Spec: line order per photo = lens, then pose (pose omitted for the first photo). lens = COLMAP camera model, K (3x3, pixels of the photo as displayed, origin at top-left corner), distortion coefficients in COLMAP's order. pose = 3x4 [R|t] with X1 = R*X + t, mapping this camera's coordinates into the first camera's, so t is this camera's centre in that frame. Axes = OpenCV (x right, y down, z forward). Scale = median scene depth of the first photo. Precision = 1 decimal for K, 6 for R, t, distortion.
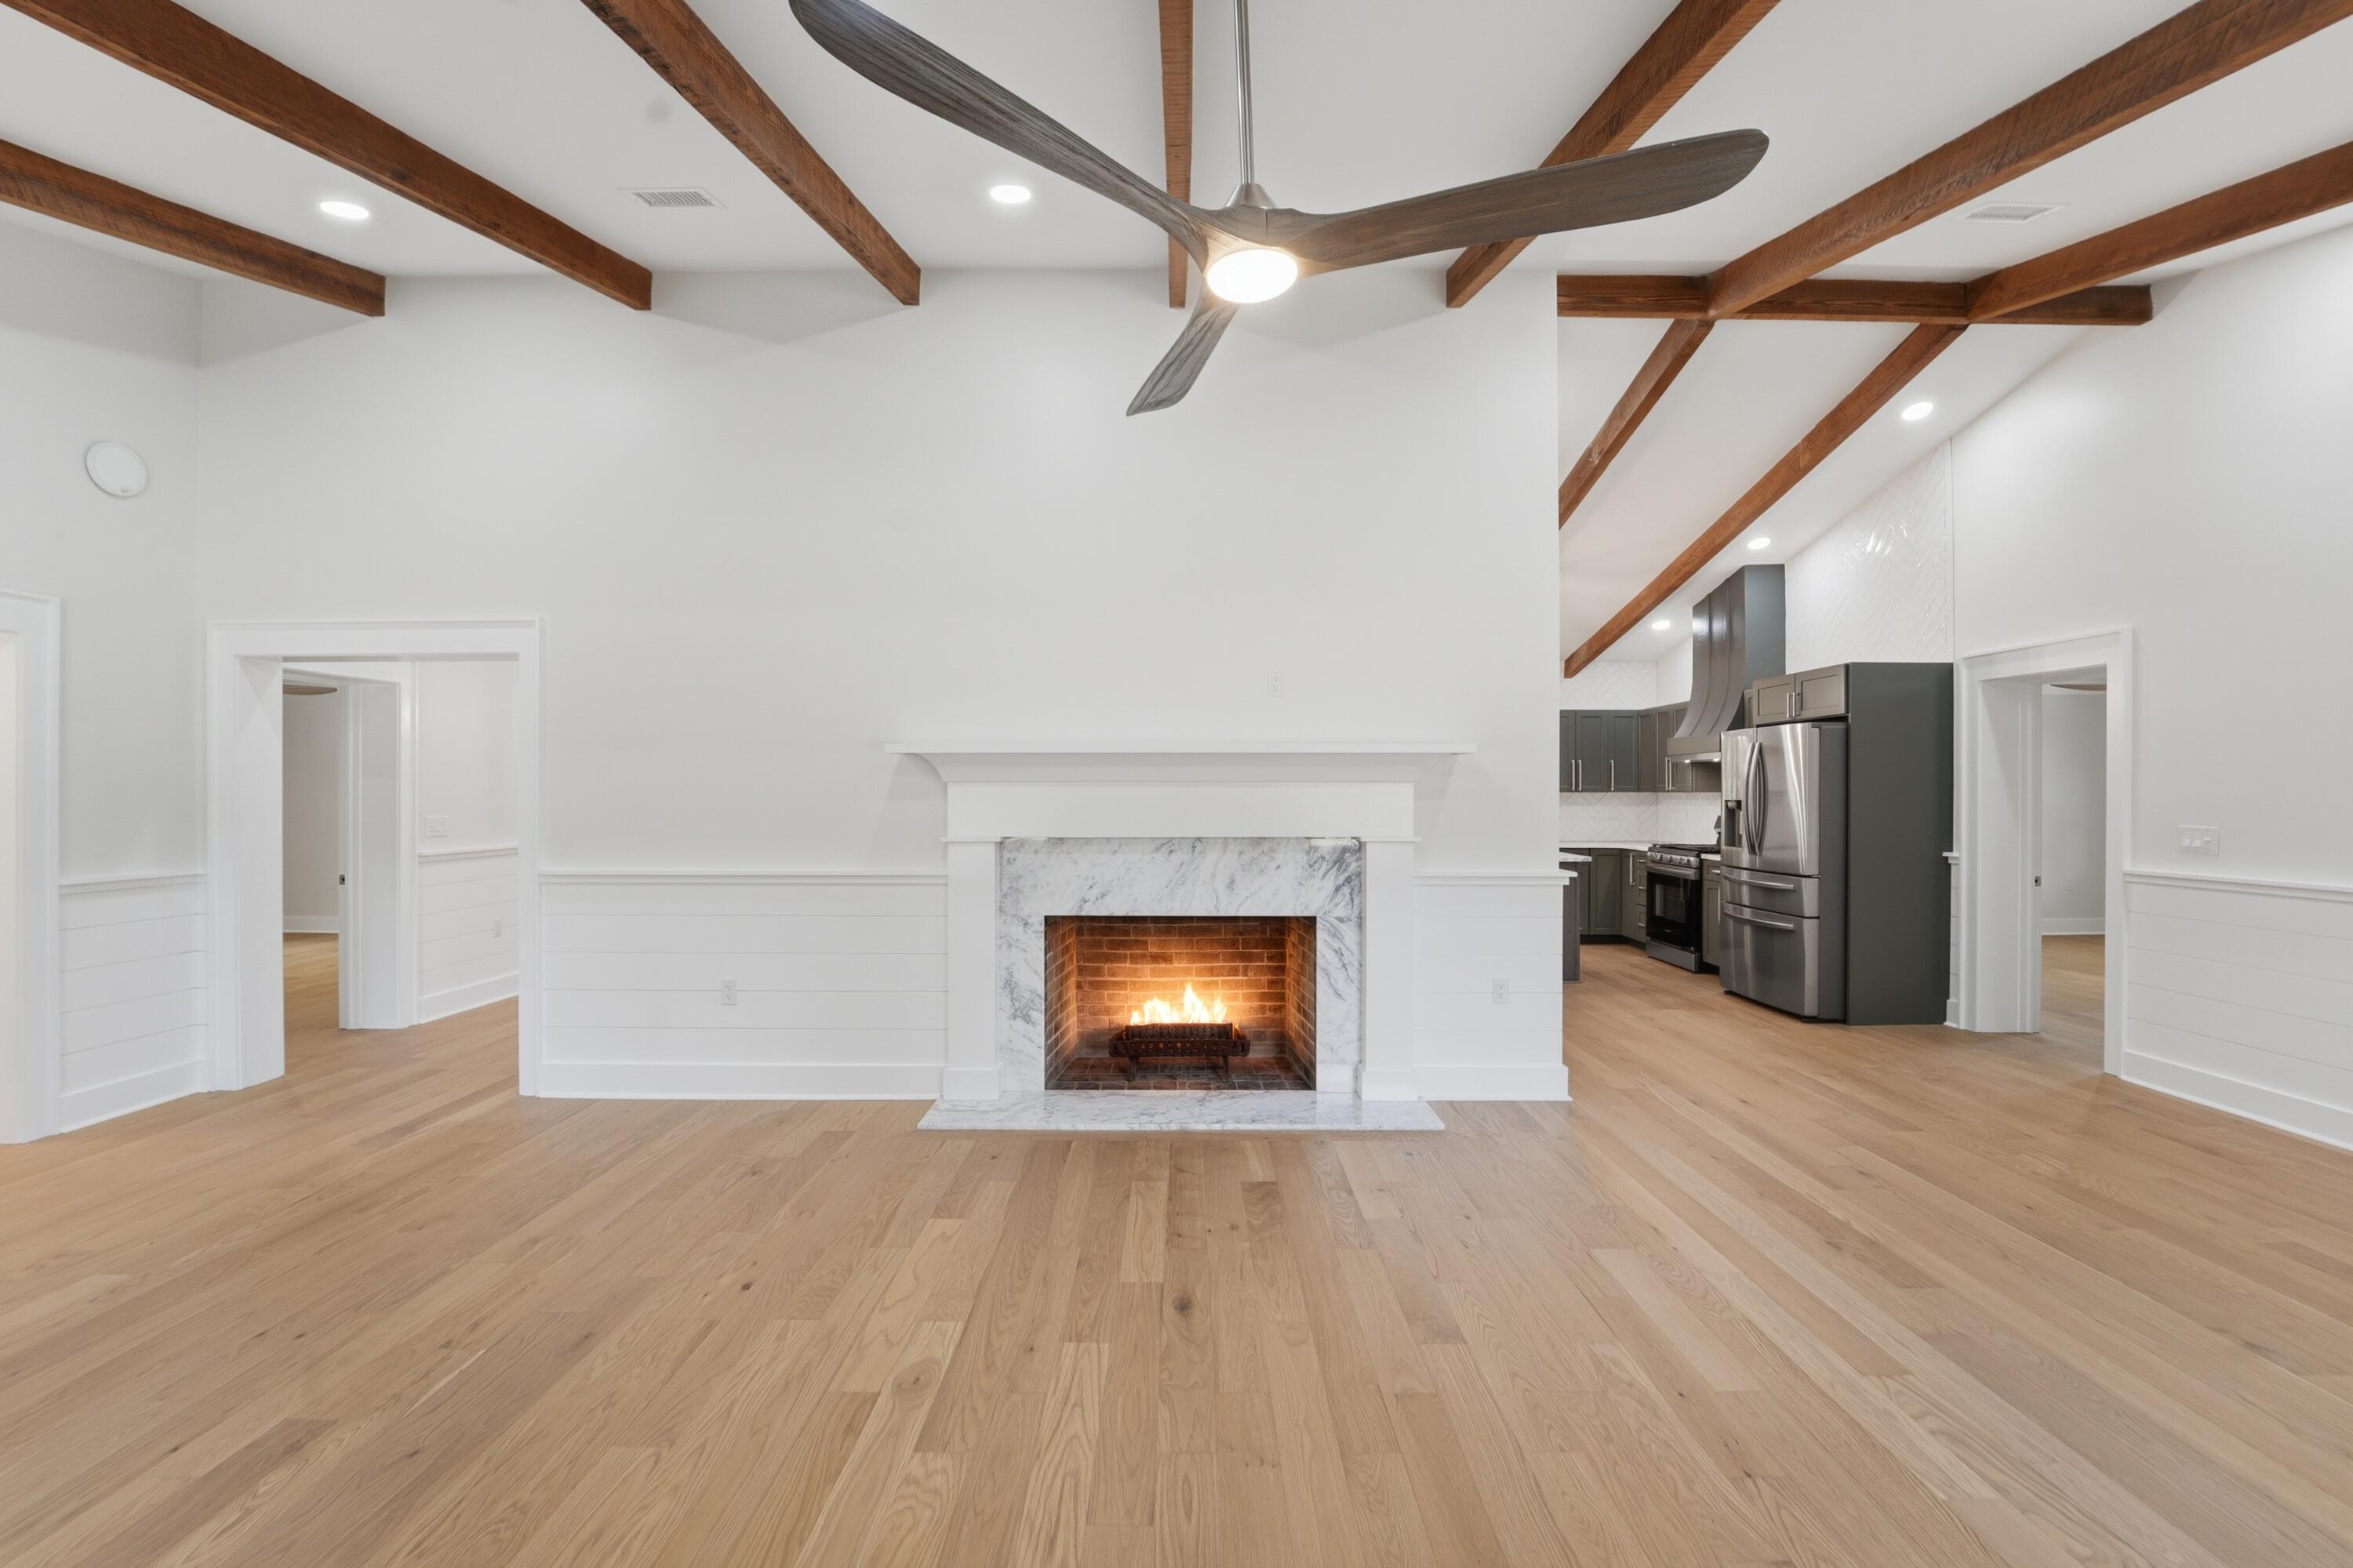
lens RADIAL K [[996.0, 0, 1176.5], [0, 996.0, 784.0], [0, 0, 1]] dist [-0.000120, 0.000023]
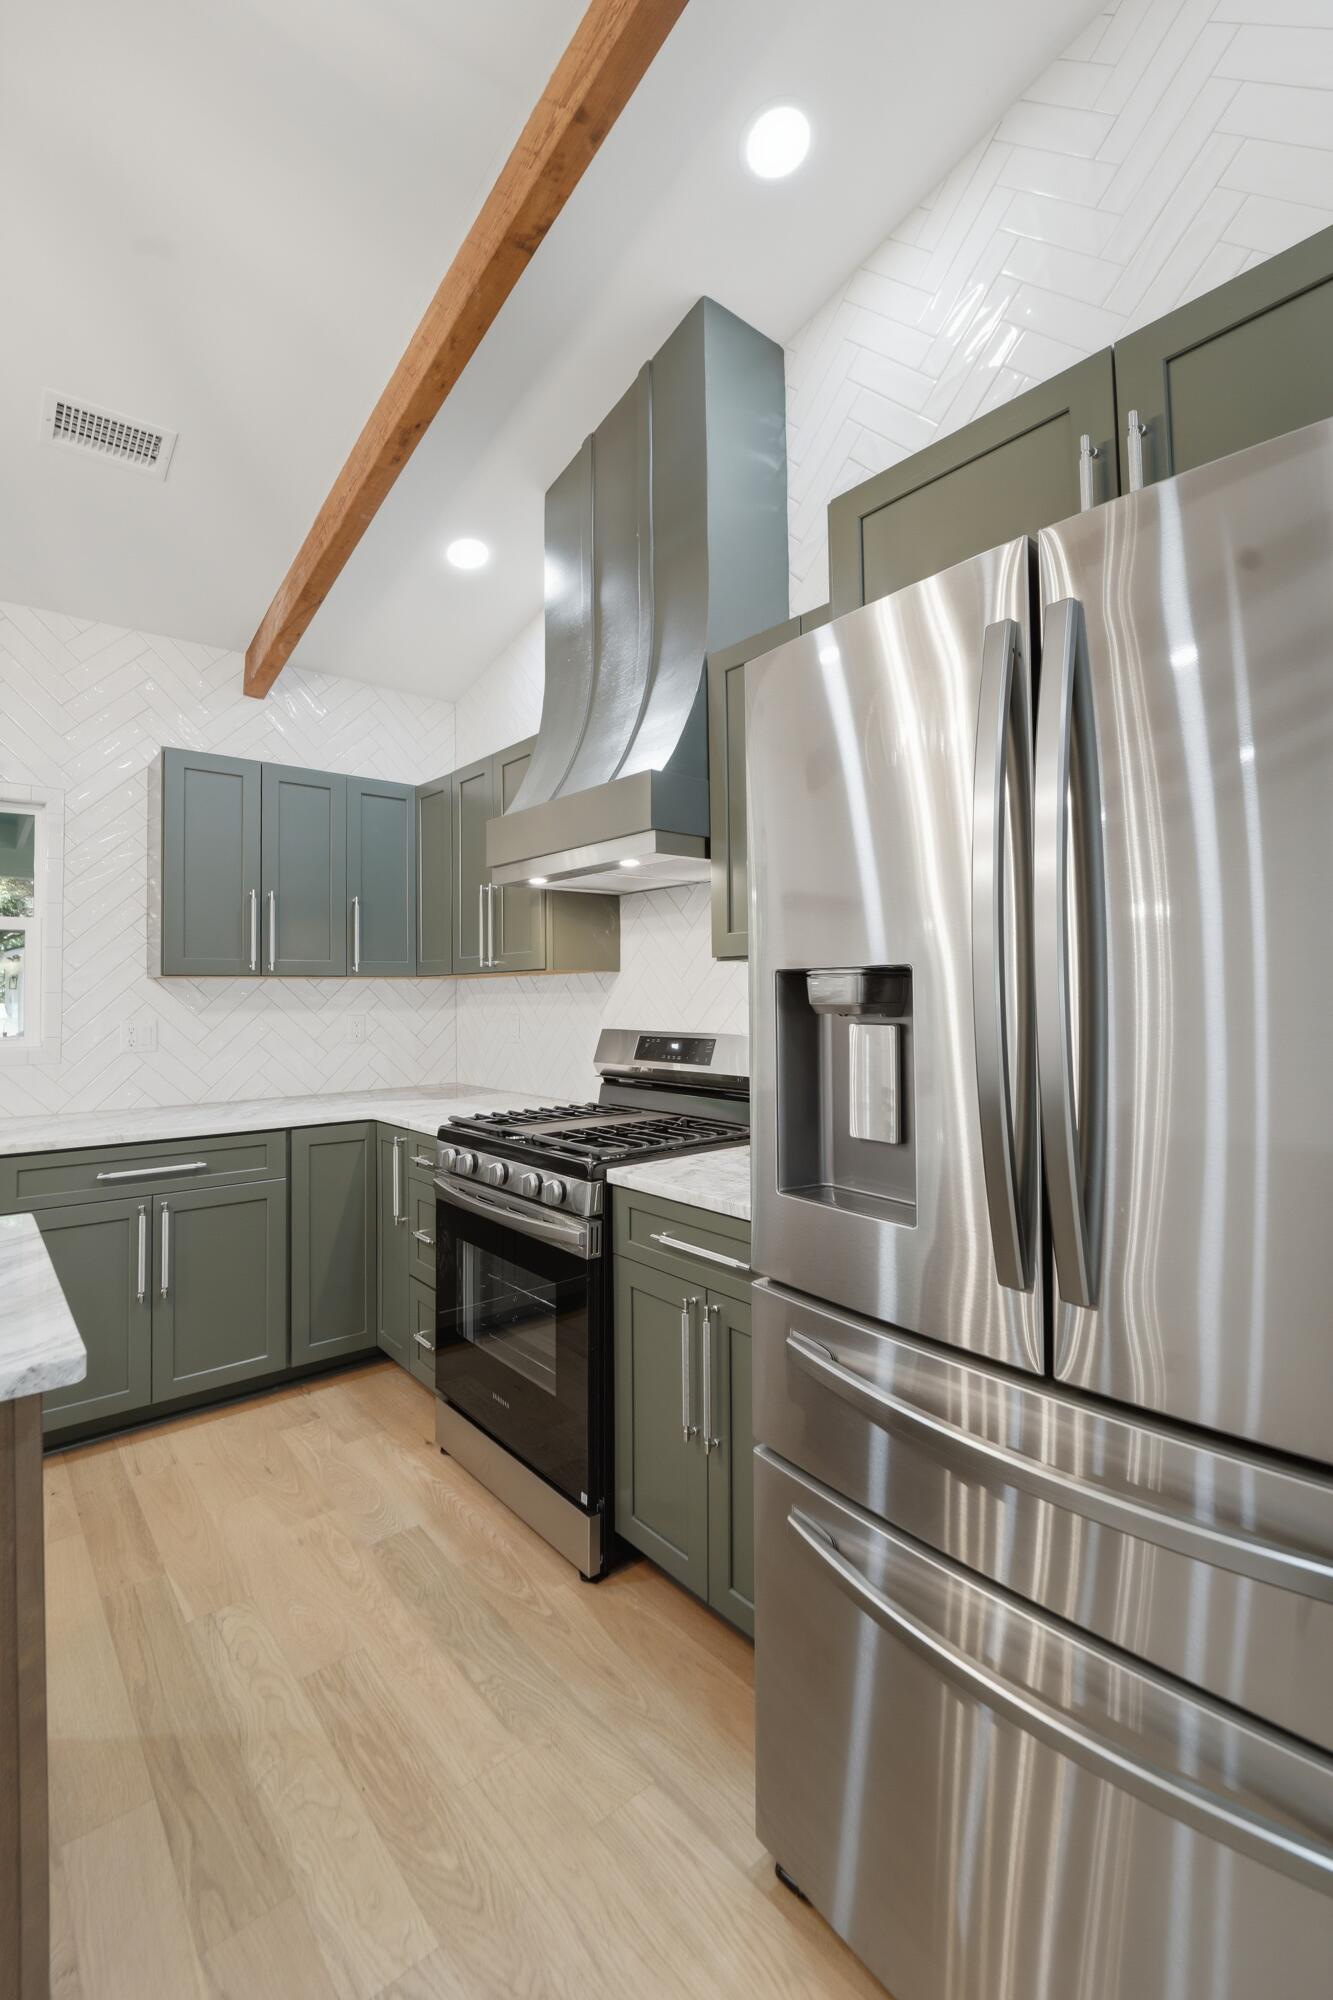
lens RADIAL K [[846.6, 0, 670.2], [0, 846.6, 972.6], [0, 0, 1]] dist [-0.000120, 0.000023]
pose [[0.758051, 0.005627, 0.652171, 0.335325], [0.005892, 0.999863, -0.015477, 0.013539], [-0.652169, 0.015575, 0.757914, 0.709660]]
